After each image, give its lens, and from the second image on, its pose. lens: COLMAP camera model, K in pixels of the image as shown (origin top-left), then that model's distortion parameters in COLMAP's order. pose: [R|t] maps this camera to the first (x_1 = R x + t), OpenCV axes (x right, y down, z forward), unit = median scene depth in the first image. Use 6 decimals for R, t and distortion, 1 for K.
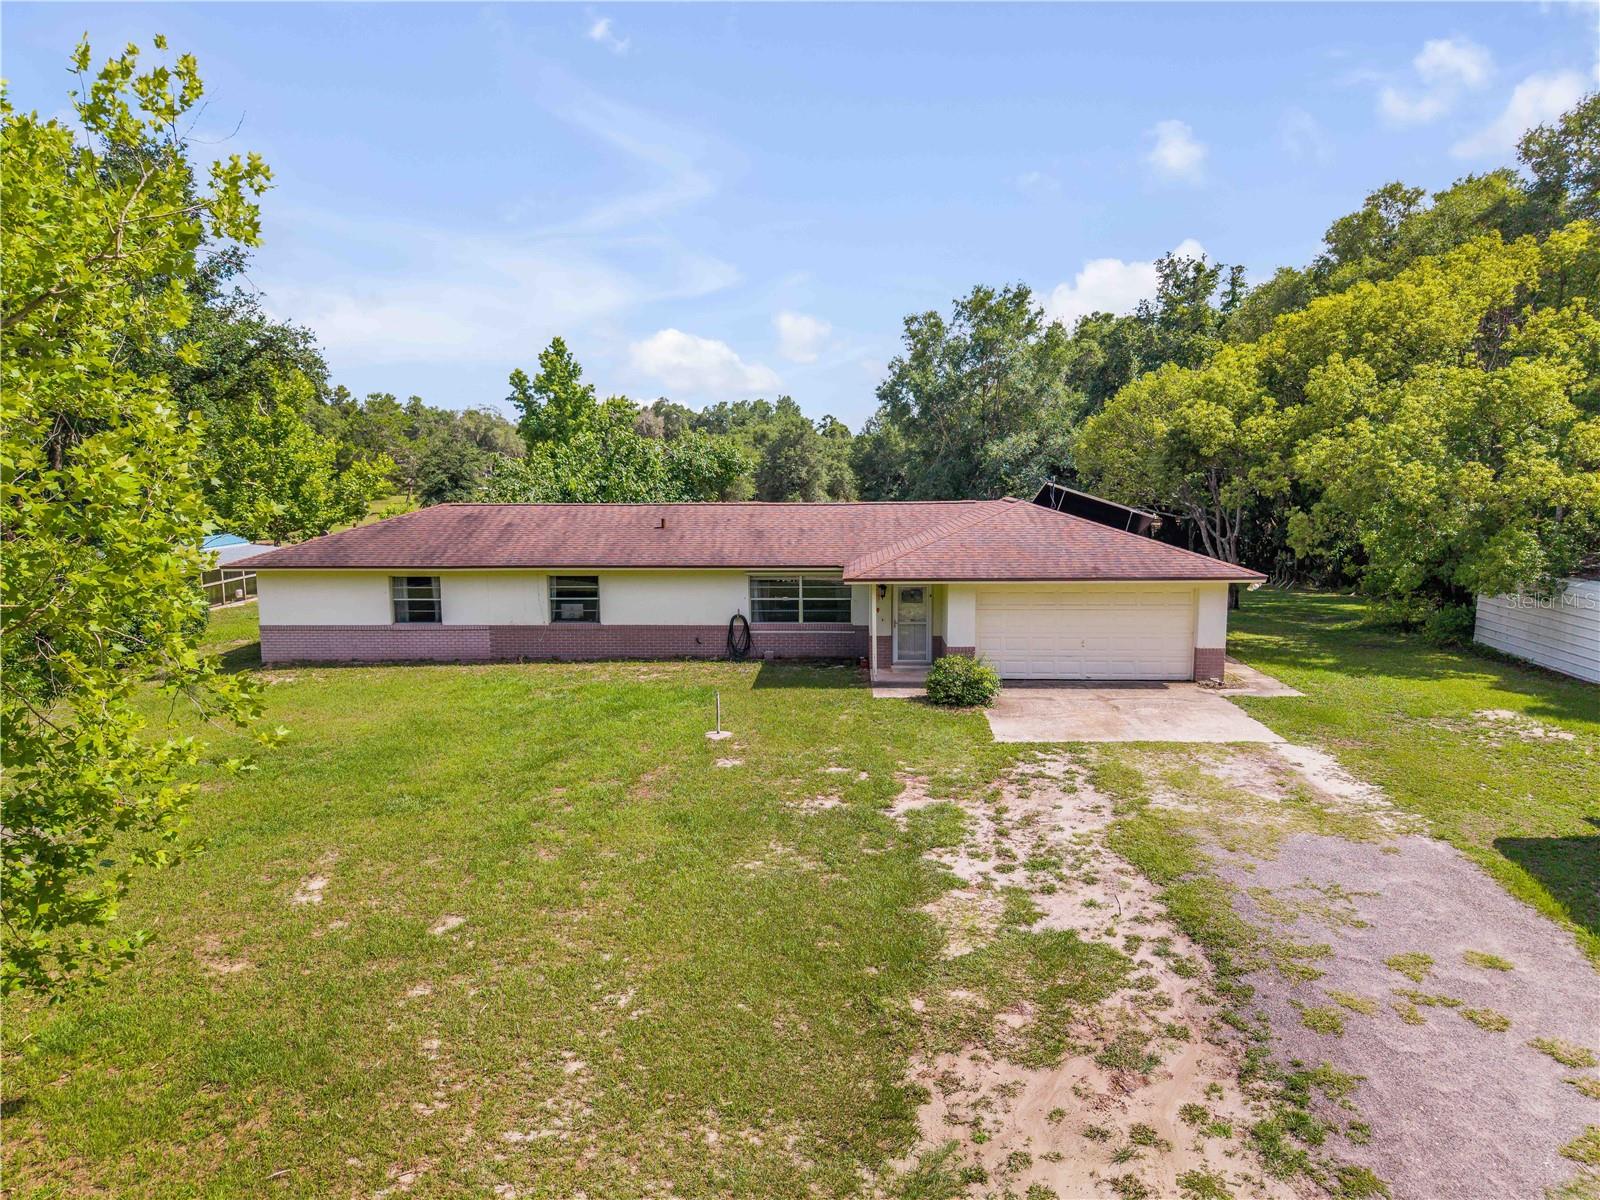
lens RADIAL K [[1078.6, 0, 800.0], [0, 1078.6, 600.0], [0, 0, 1]] dist [0.011044, -0.006402]
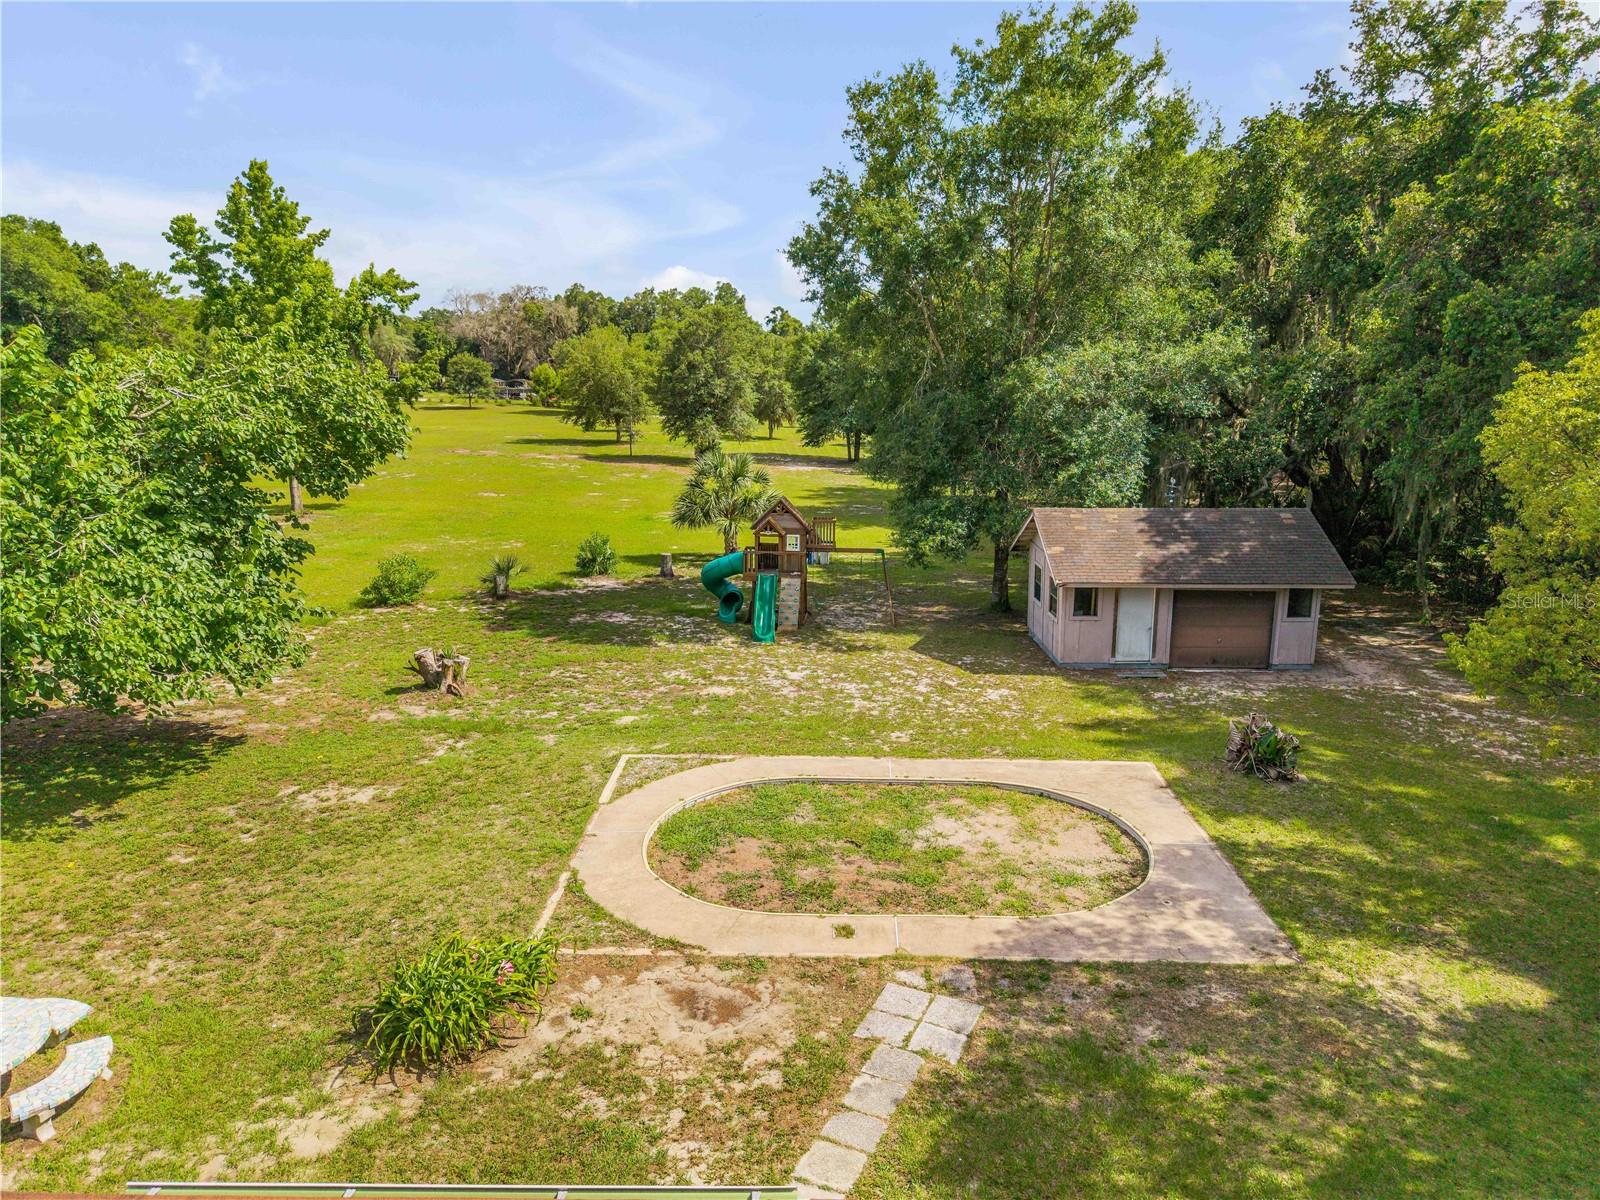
lens RADIAL K [[1077.8, 0, 797.4], [0, 1077.8, 549.6], [0, 0, 1]] dist [0.045312, -0.000646]
pose [[0.999636, 0.000168, 0.026987, 0.170588], [-0.001510, 0.998761, 0.049739, -0.237401], [-0.026946, -0.049762, 0.998398, 1.455026]]
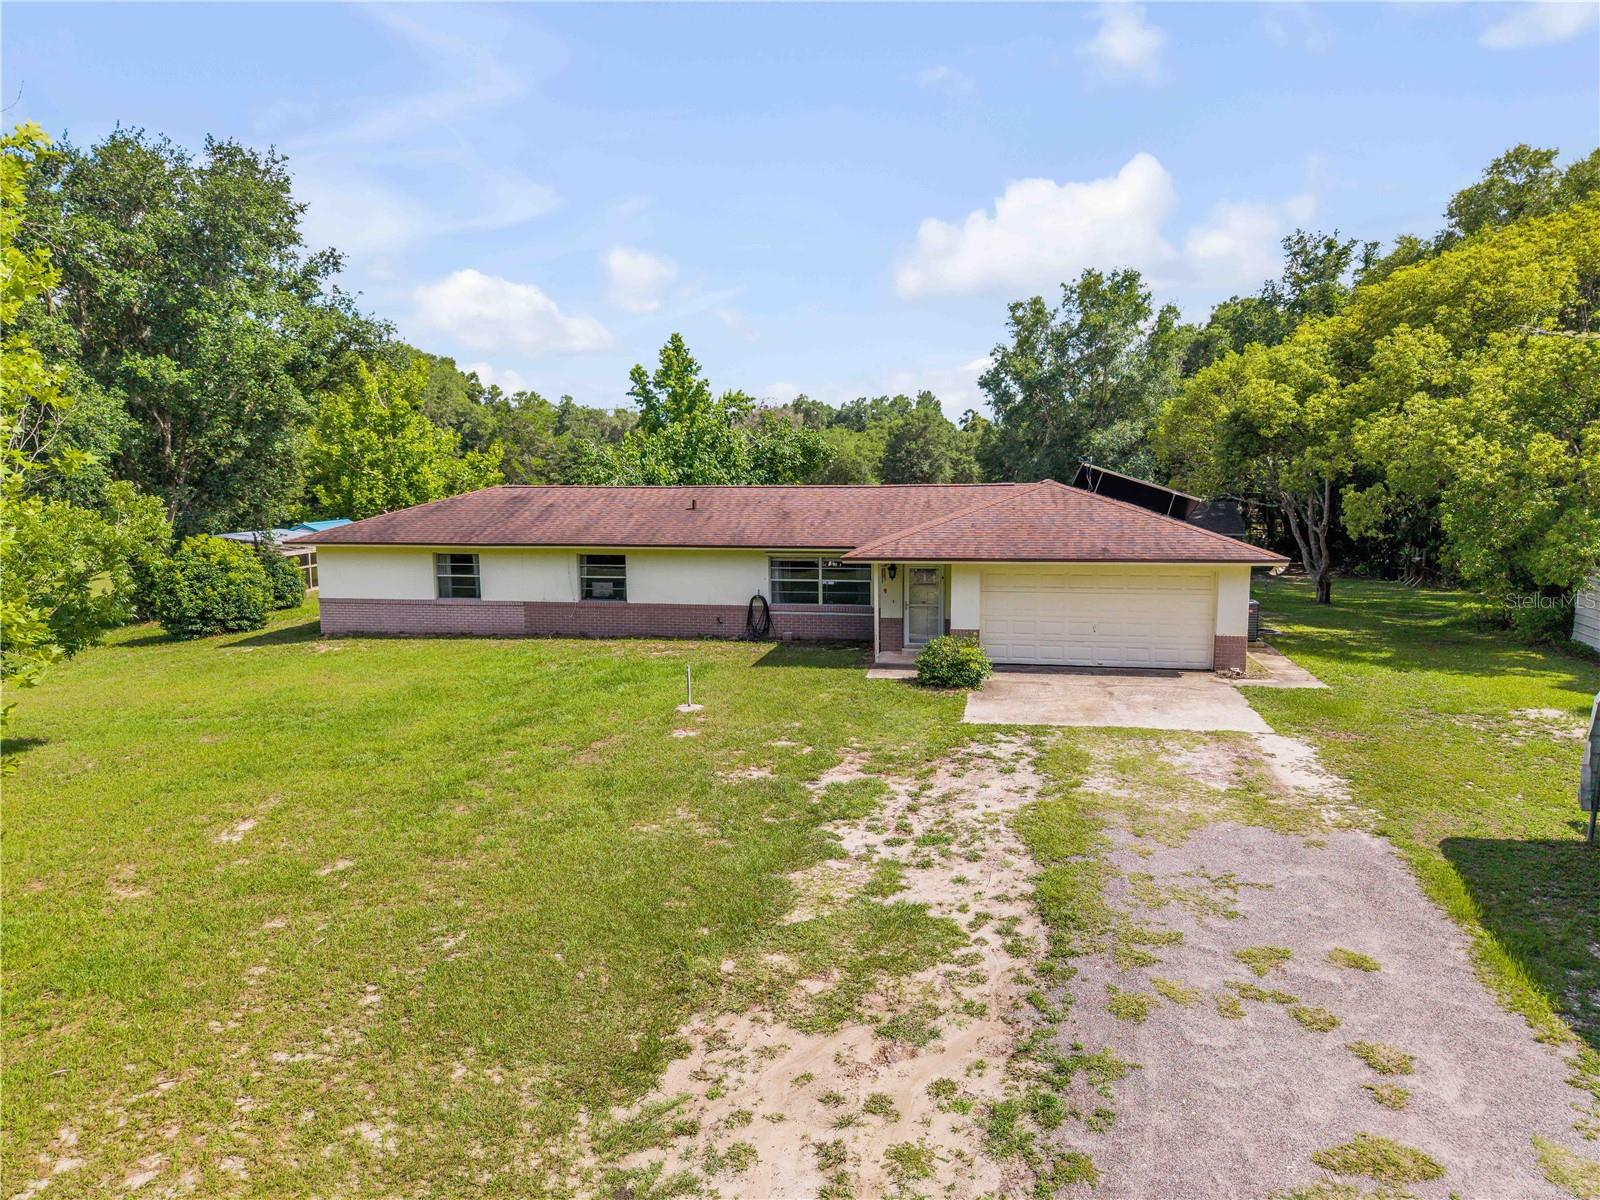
lens RADIAL K [[1078.6, 0, 800.0], [0, 1078.6, 600.0], [0, 0, 1]] dist [0.011044, -0.006402]
pose [[0.989765, 0.017156, -0.141673, 0.147365], [-0.016960, 0.999853, 0.002590, 0.018004], [0.141696, -0.000161, 0.989910, 0.016359]]
